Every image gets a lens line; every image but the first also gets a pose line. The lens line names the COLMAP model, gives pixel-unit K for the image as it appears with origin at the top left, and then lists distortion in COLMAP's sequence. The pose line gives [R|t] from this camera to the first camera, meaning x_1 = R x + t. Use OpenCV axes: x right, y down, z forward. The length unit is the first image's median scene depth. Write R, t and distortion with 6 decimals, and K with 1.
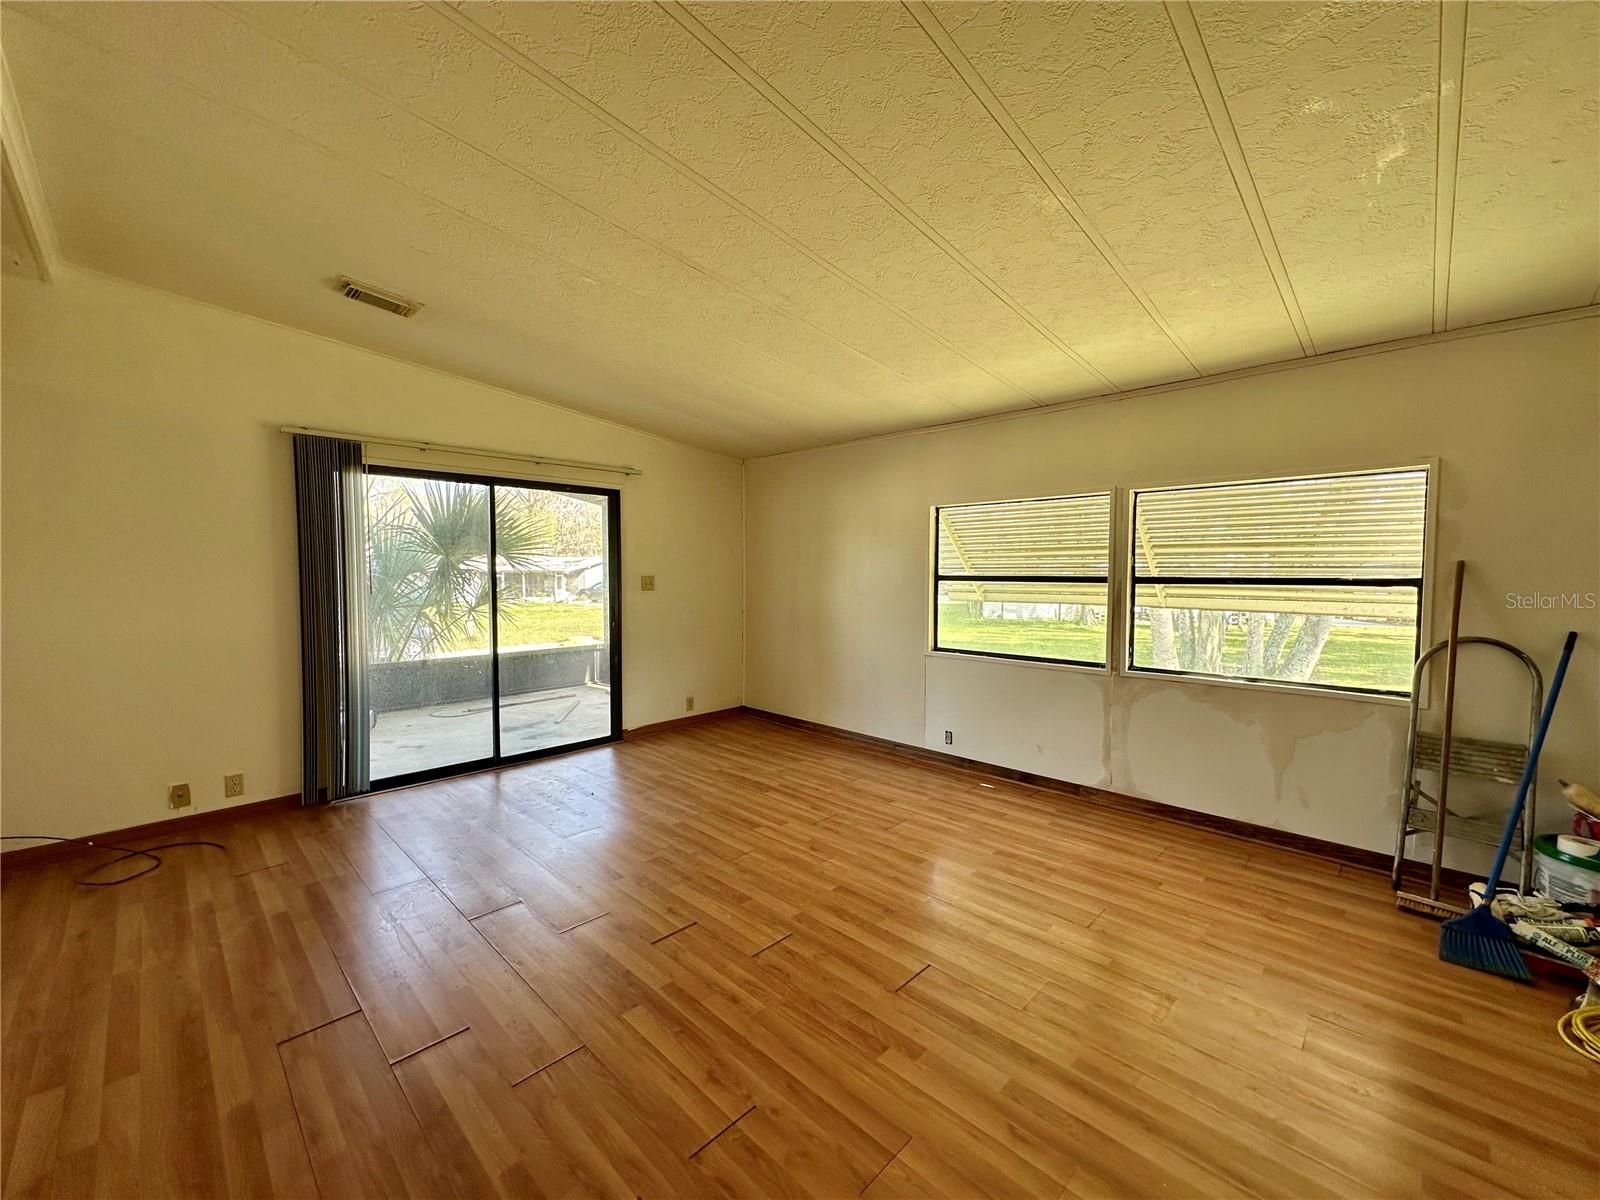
lens RADIAL K [[638.3, 0, 800.0], [0, 638.3, 600.0], [0, 0, 1]] dist [0.002331, 0.000329]
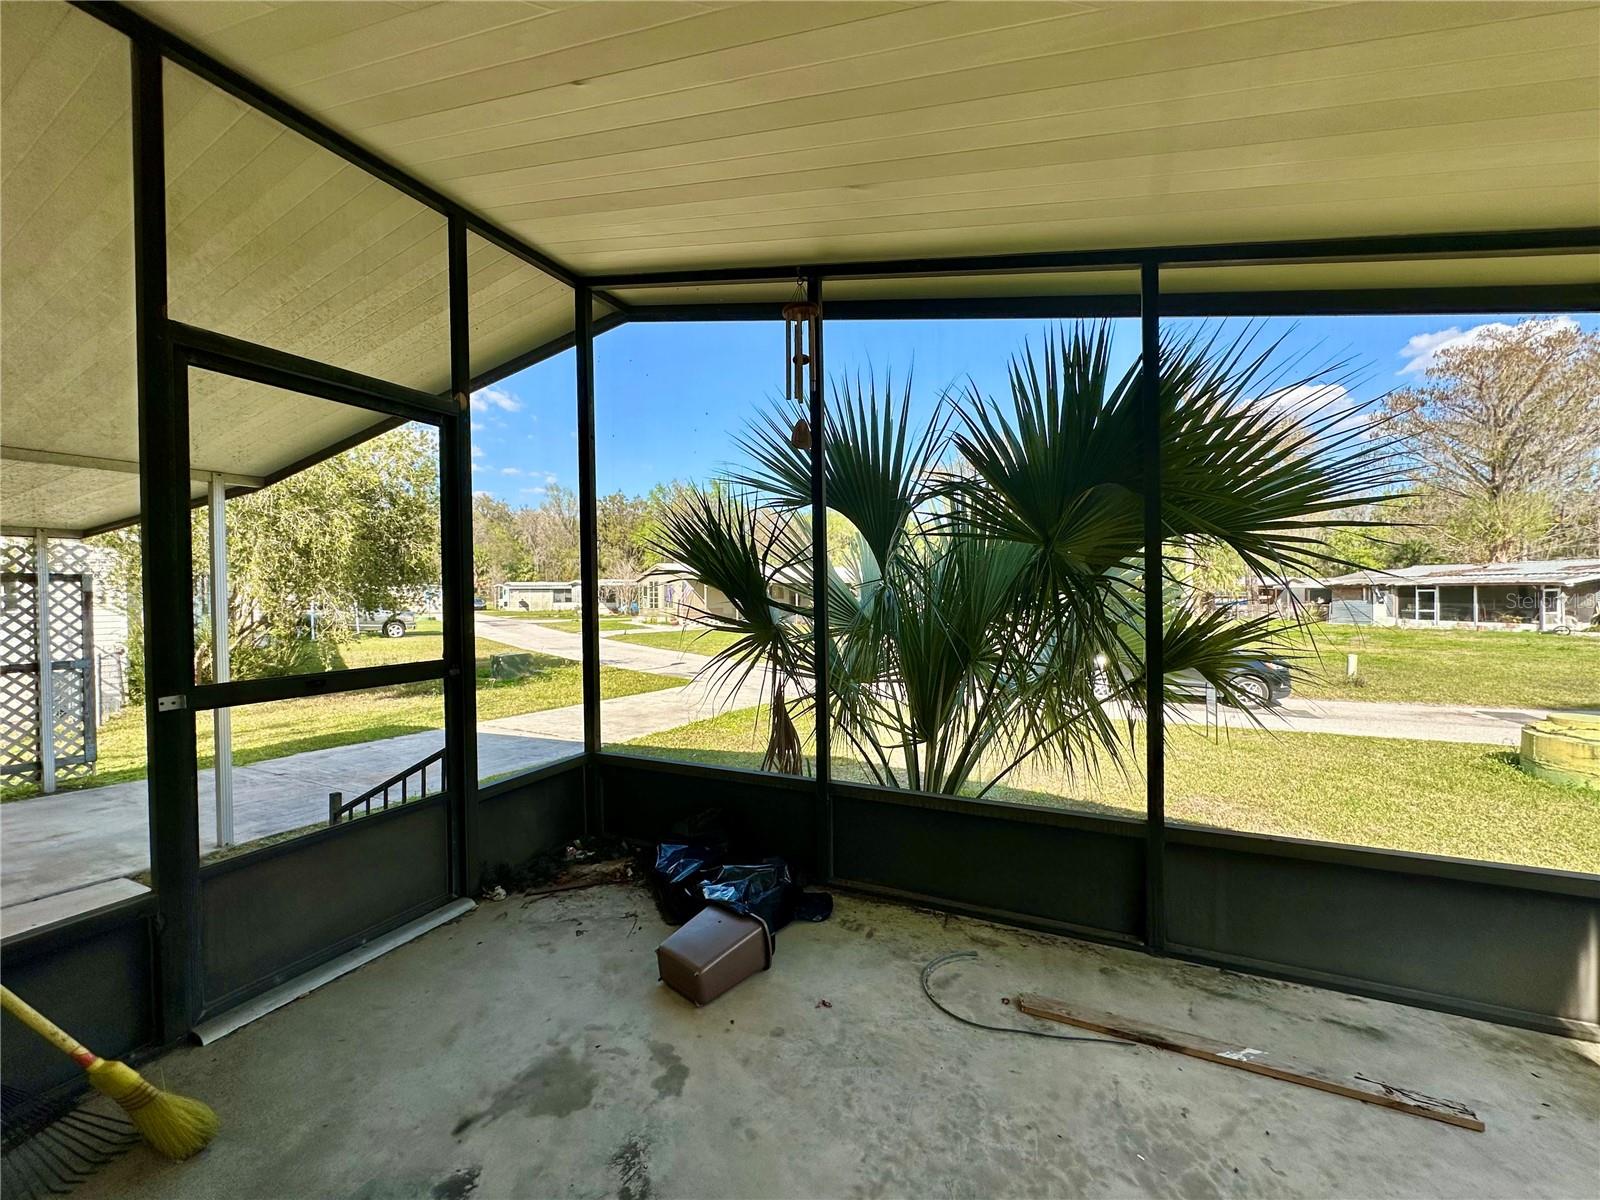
lens RADIAL K [[638.3, 0, 800.0], [0, 638.3, 600.0], [0, 0, 1]] dist [0.002331, 0.000329]
pose [[0.329971, 0.004753, -0.943979, -0.026682], [-0.031354, 0.999491, -0.005928, -0.001876], [0.943470, 0.031554, 0.329952, 0.098709]]
